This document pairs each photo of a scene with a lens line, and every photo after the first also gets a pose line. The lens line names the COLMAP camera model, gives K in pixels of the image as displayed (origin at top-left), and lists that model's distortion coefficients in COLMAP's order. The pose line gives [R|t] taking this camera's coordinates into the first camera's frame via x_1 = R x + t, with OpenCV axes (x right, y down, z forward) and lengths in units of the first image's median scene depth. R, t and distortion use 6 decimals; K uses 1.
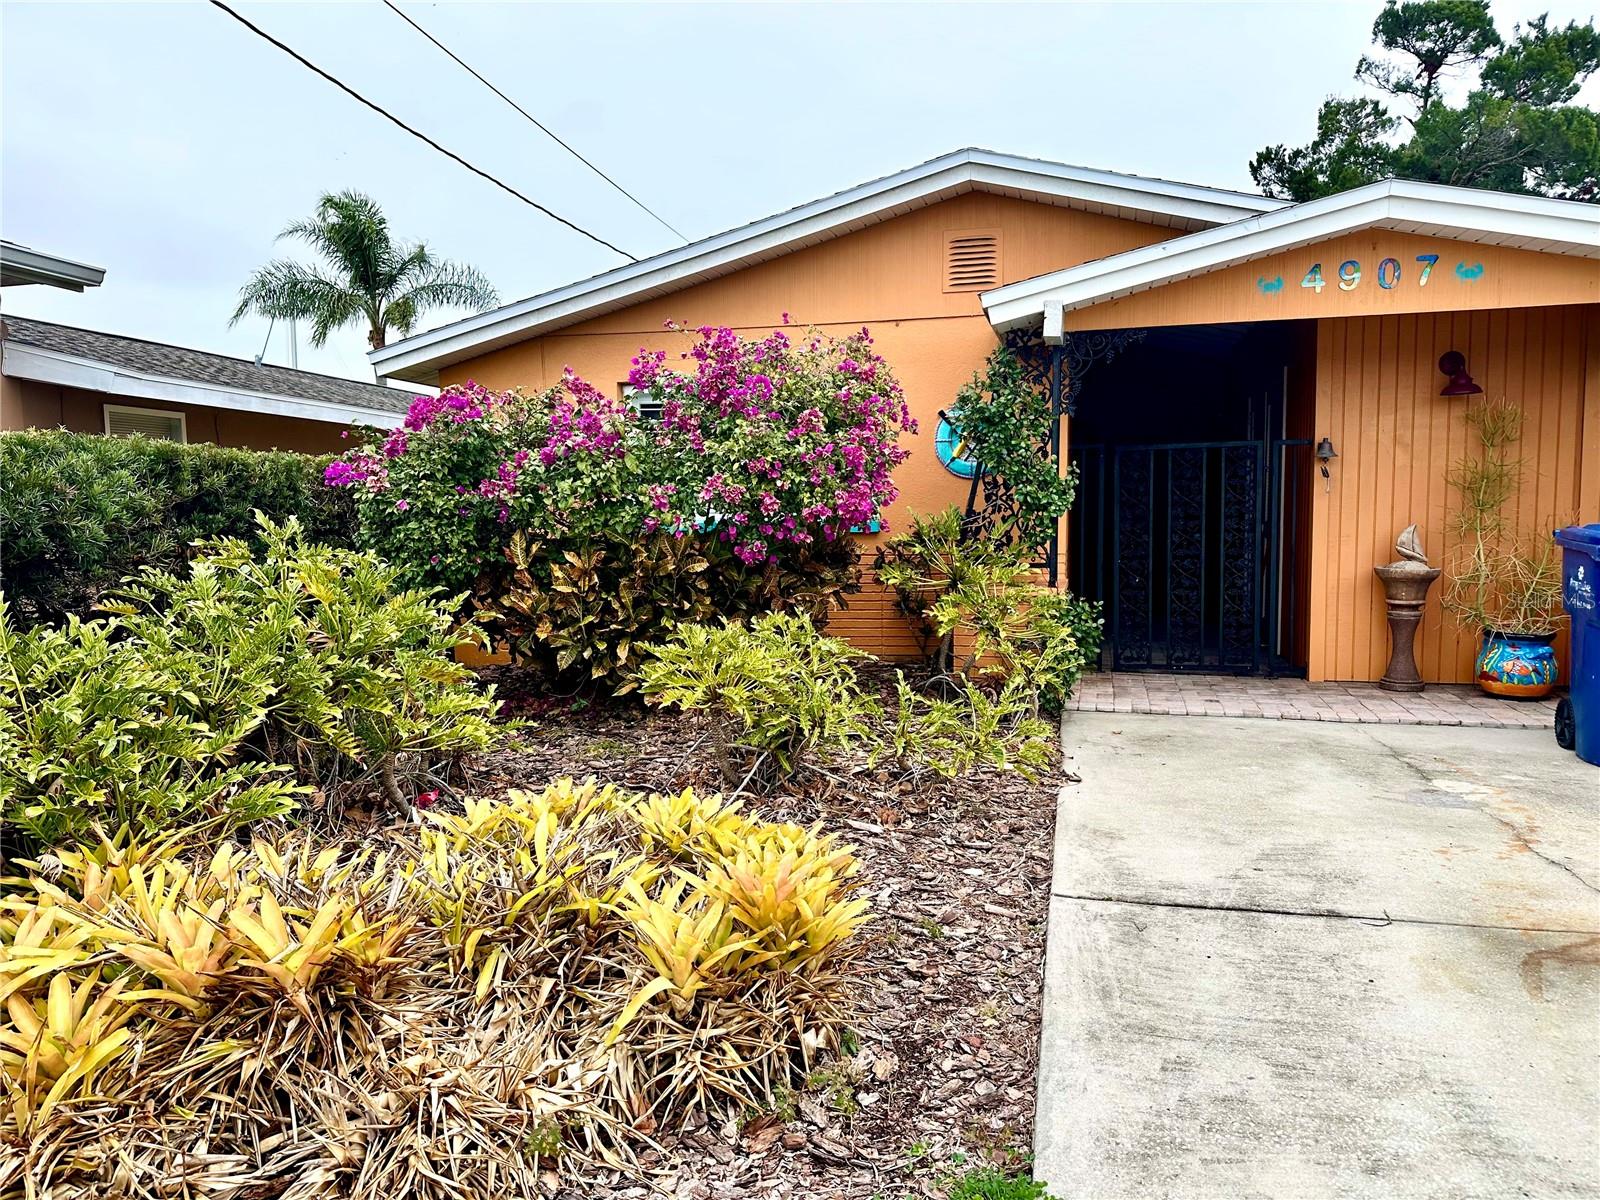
lens RADIAL K [[1133.7, 0, 805.9], [0, 1133.7, 611.6], [0, 0, 1]] dist [0.099689, -0.147550]
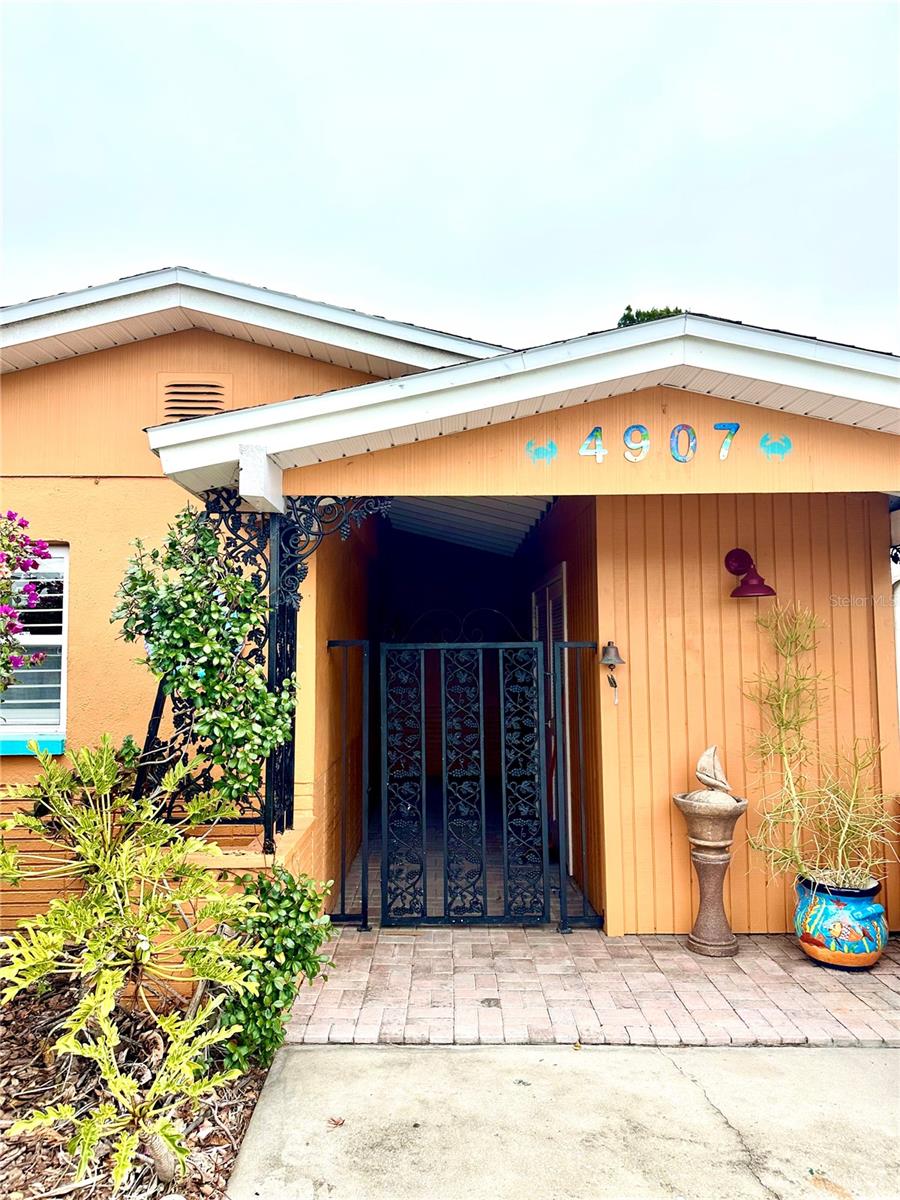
lens RADIAL K [[850.3, 0, 450.0], [0, 850.3, 600.0], [0, 0, 1]] dist [0.099689, -0.147550]
pose [[0.967073, 0.027641, 0.252994, 0.178001], [0.015191, 0.986043, -0.165798, -0.079867], [-0.254045, 0.164182, 0.953155, 0.429496]]
